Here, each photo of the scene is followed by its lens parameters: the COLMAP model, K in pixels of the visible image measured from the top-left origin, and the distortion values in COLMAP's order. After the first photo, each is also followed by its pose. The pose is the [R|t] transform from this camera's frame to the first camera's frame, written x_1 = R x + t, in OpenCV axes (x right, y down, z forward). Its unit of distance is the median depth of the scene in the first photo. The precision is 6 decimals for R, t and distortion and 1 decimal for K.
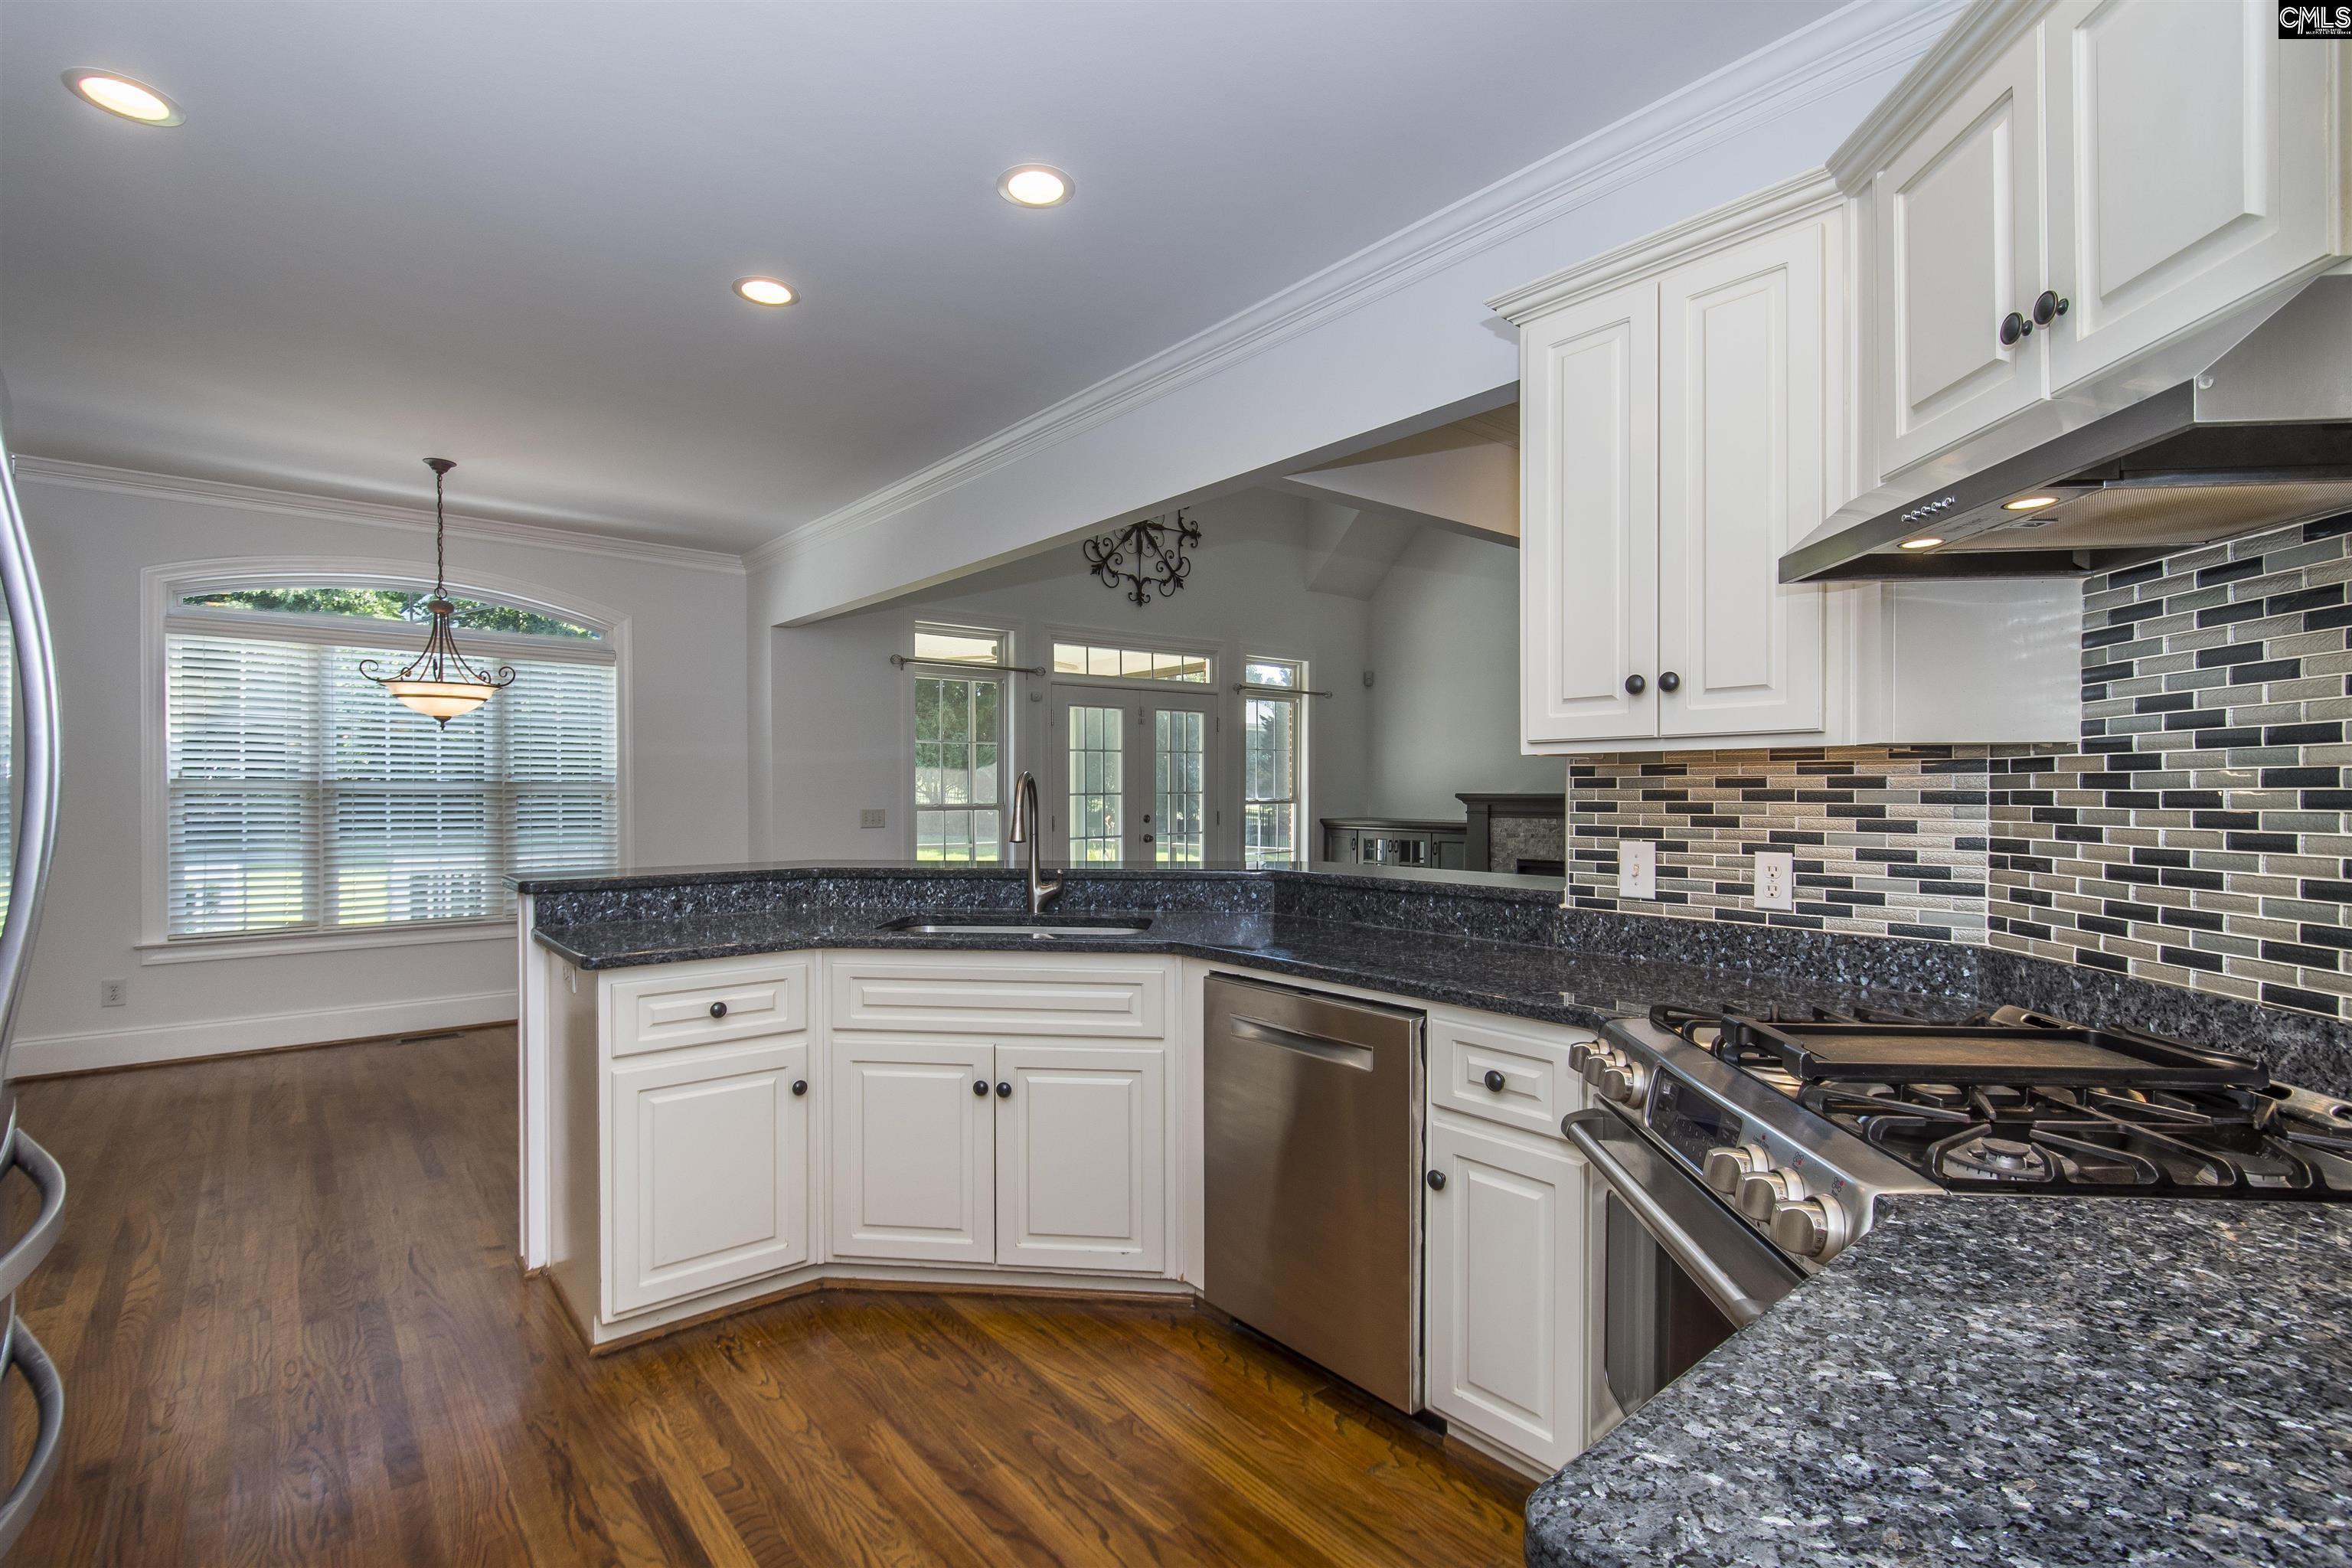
lens RADIAL K [[1075.8, 0, 1143.9], [0, 1075.8, 792.9], [0, 0, 1]] dist [0.004559, -0.004478]
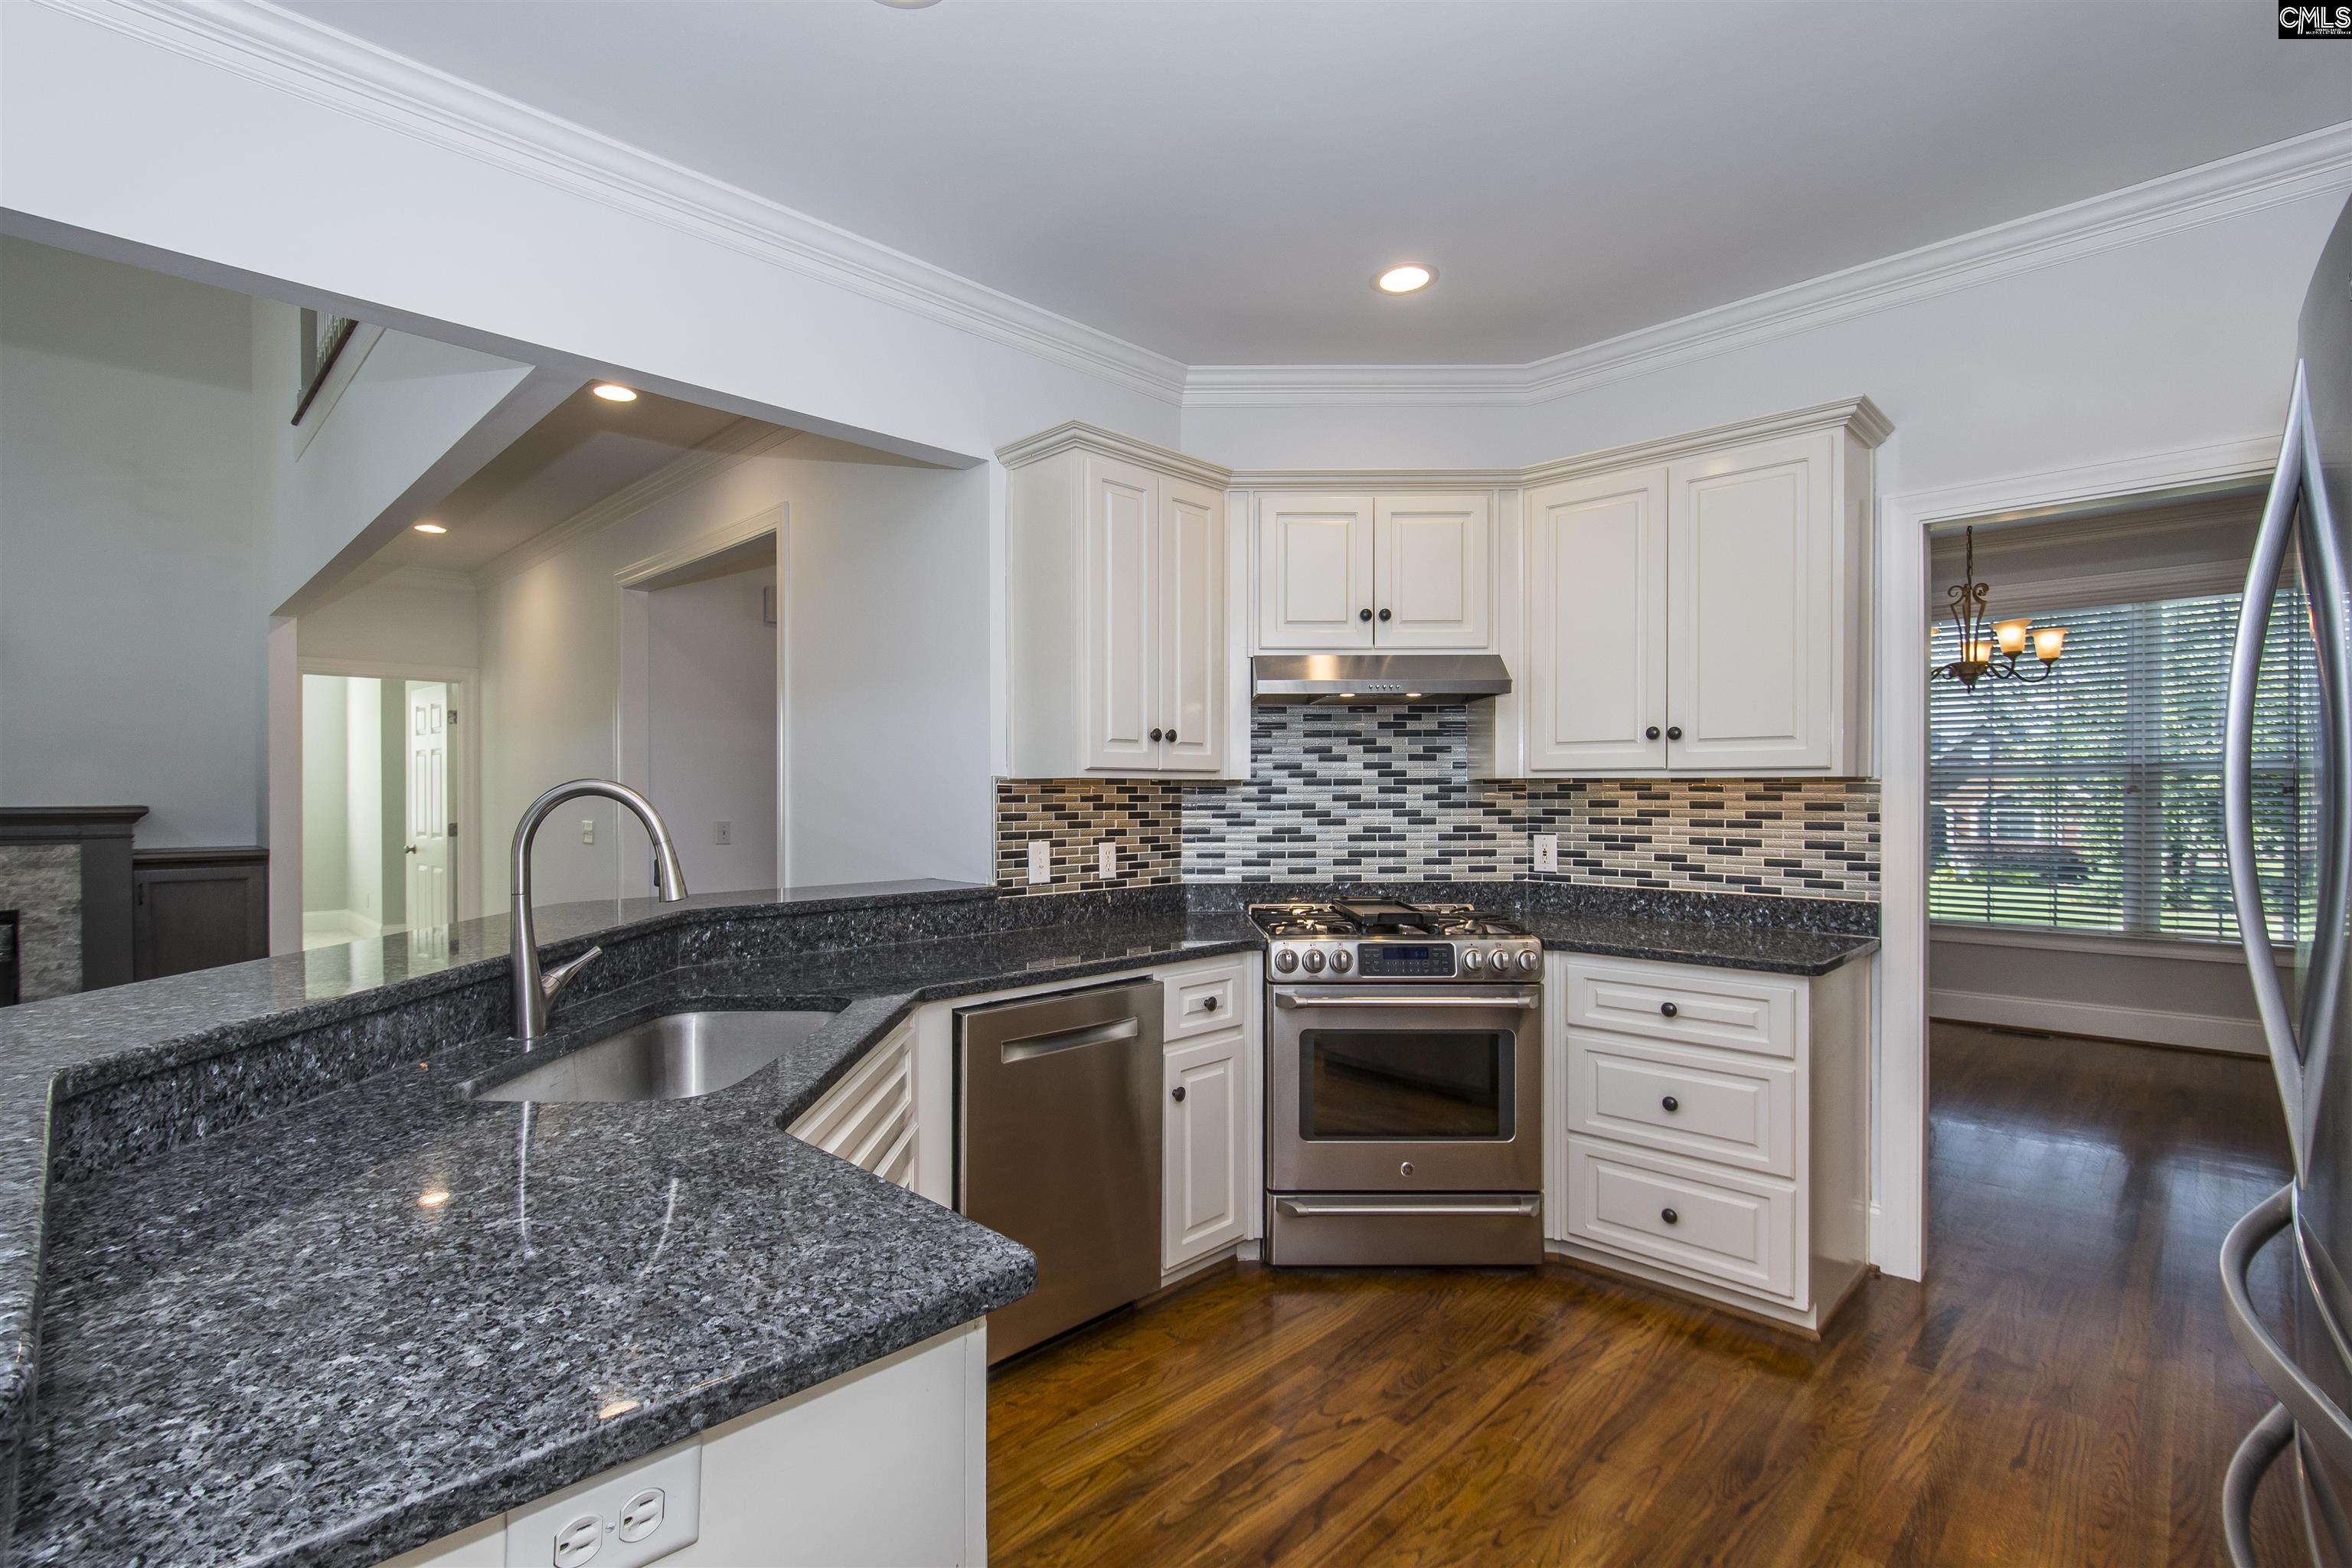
lens RADIAL K [[1075.8, 0, 1145.8], [0, 1075.8, 802.7], [0, 0, 1]] dist [0.004559, -0.004478]
pose [[-0.095322, -0.007864, 0.995415, -0.897716], [0.003895, 0.999958, 0.008273, -0.014597], [-0.995439, 0.004665, -0.095288, 0.986012]]
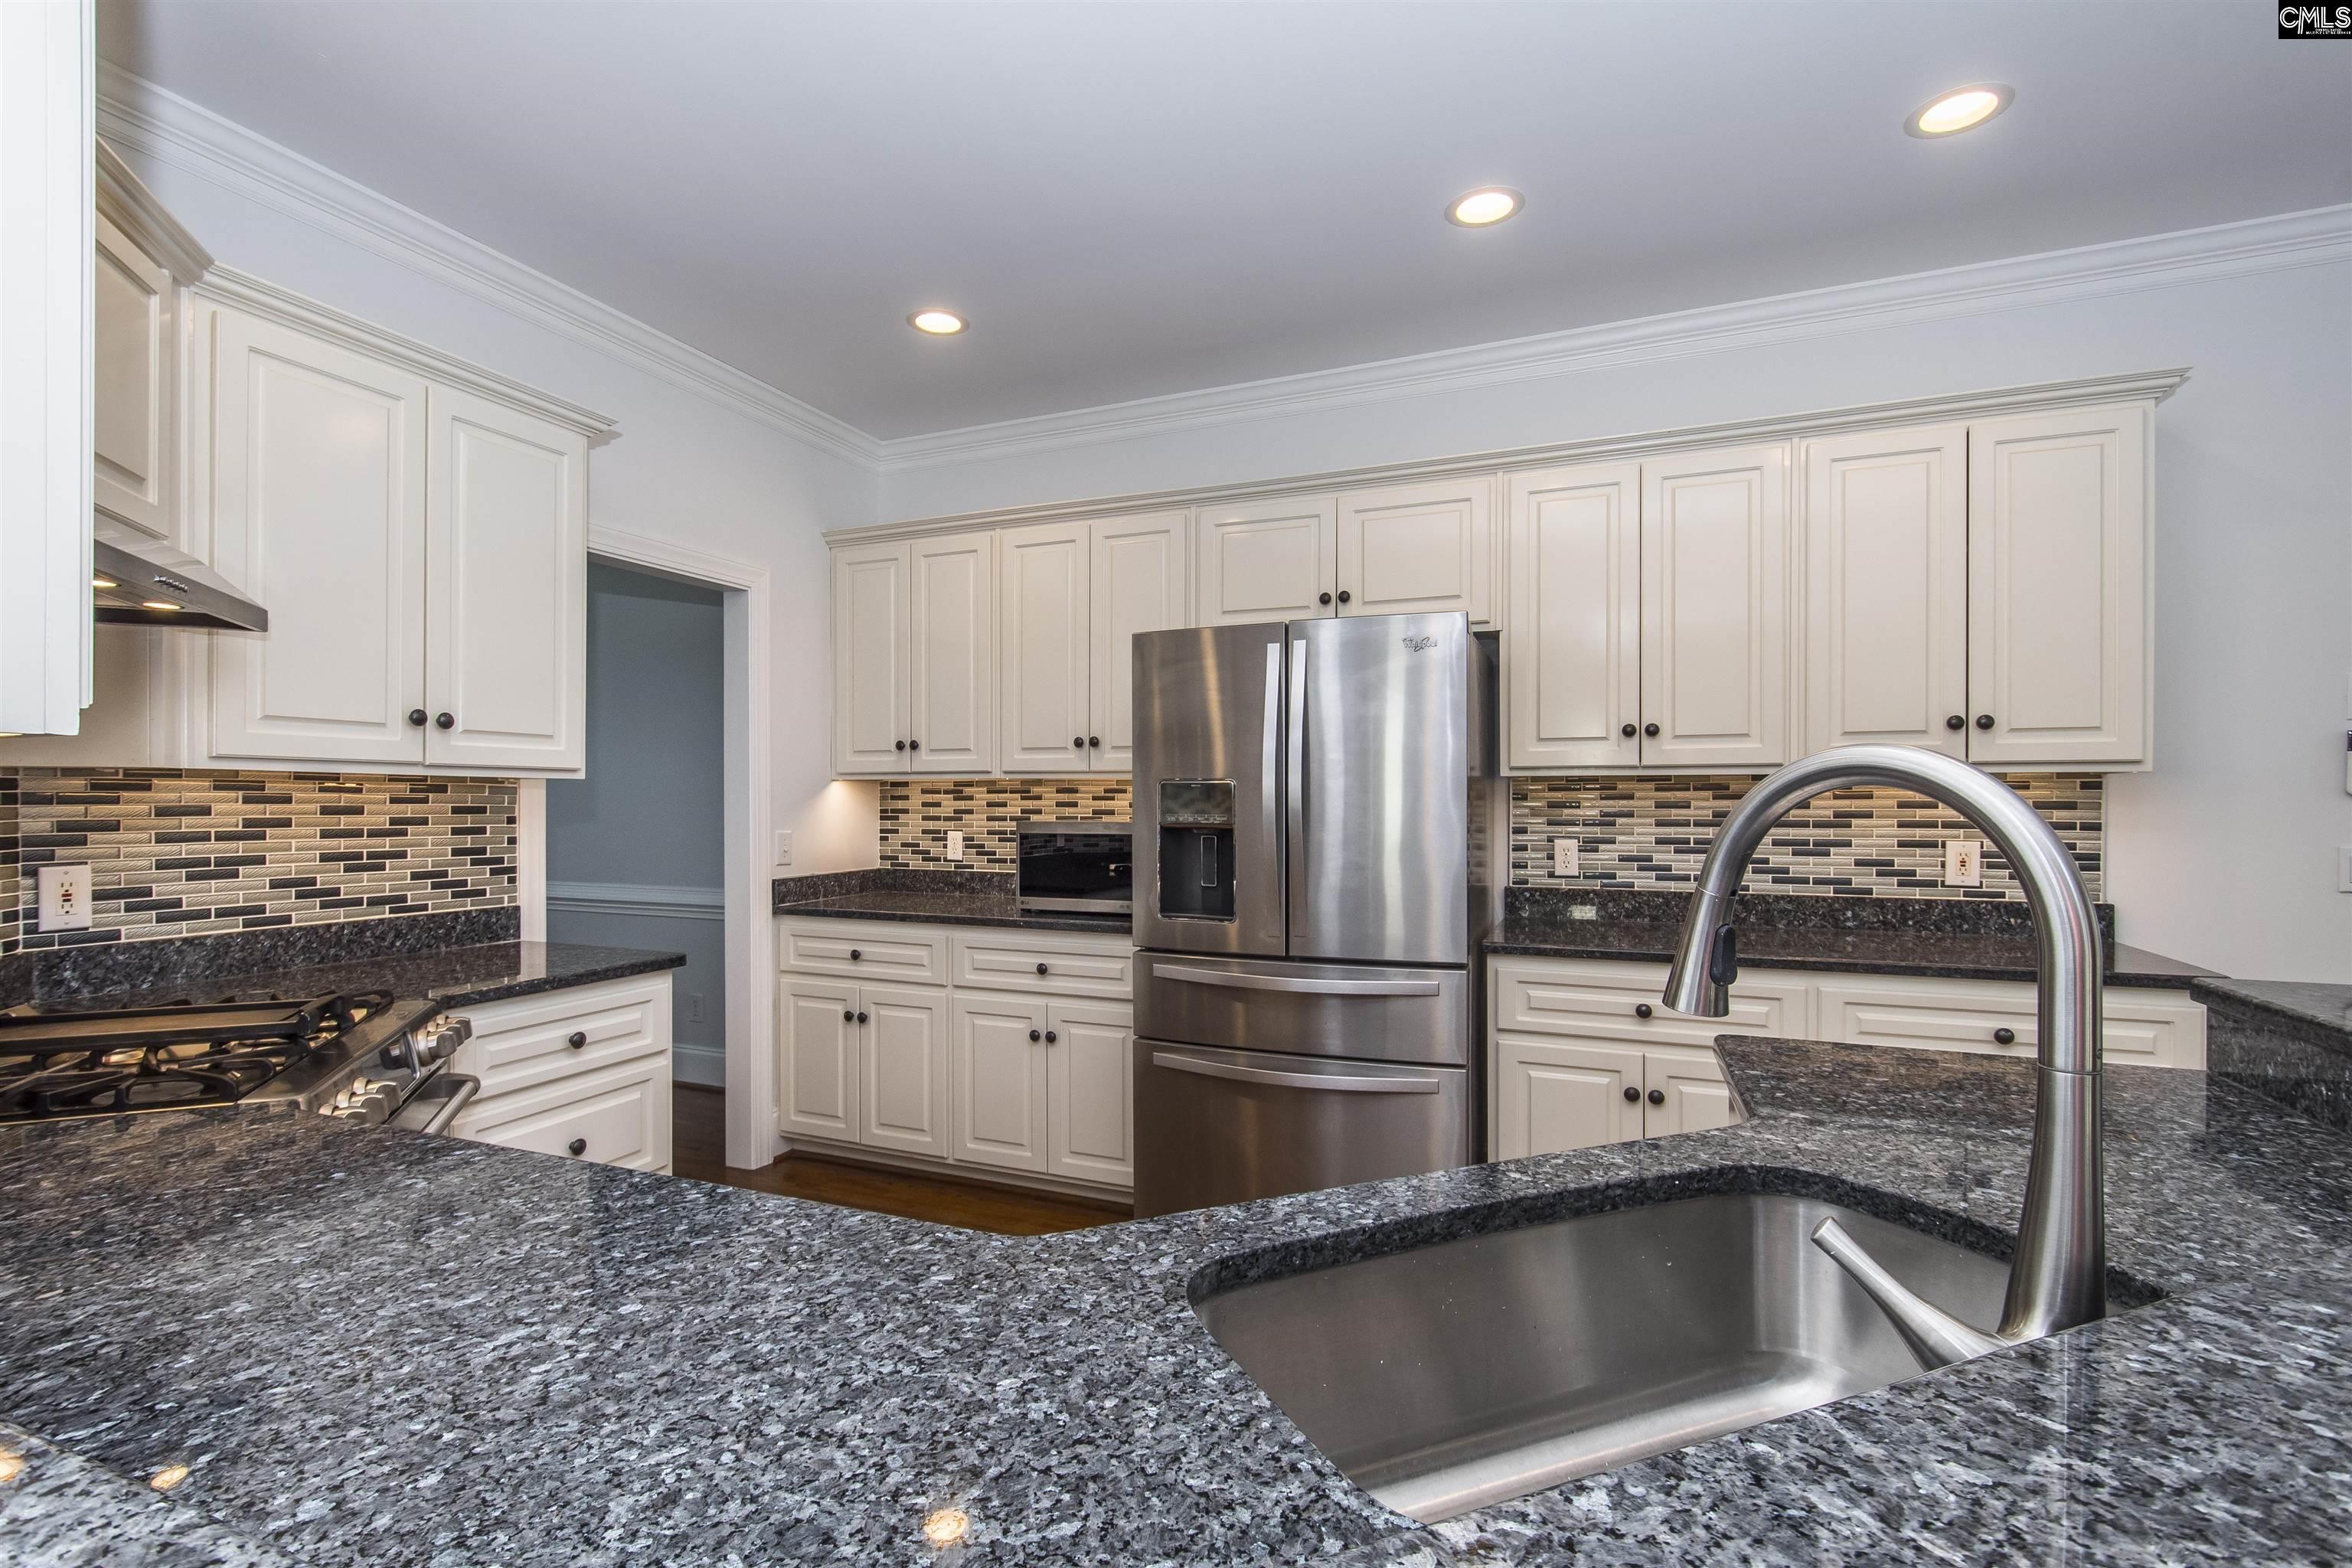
lens RADIAL K [[1075.8, 0, 1150.8], [0, 1075.8, 802.7], [0, 0, 1]] dist [0.004559, -0.004478]
pose [[-0.887408, 0.002085, -0.460980, 0.170097], [-0.000759, 0.999982, 0.005984, -0.011777], [0.460984, 0.005660, -0.887391, 1.462304]]
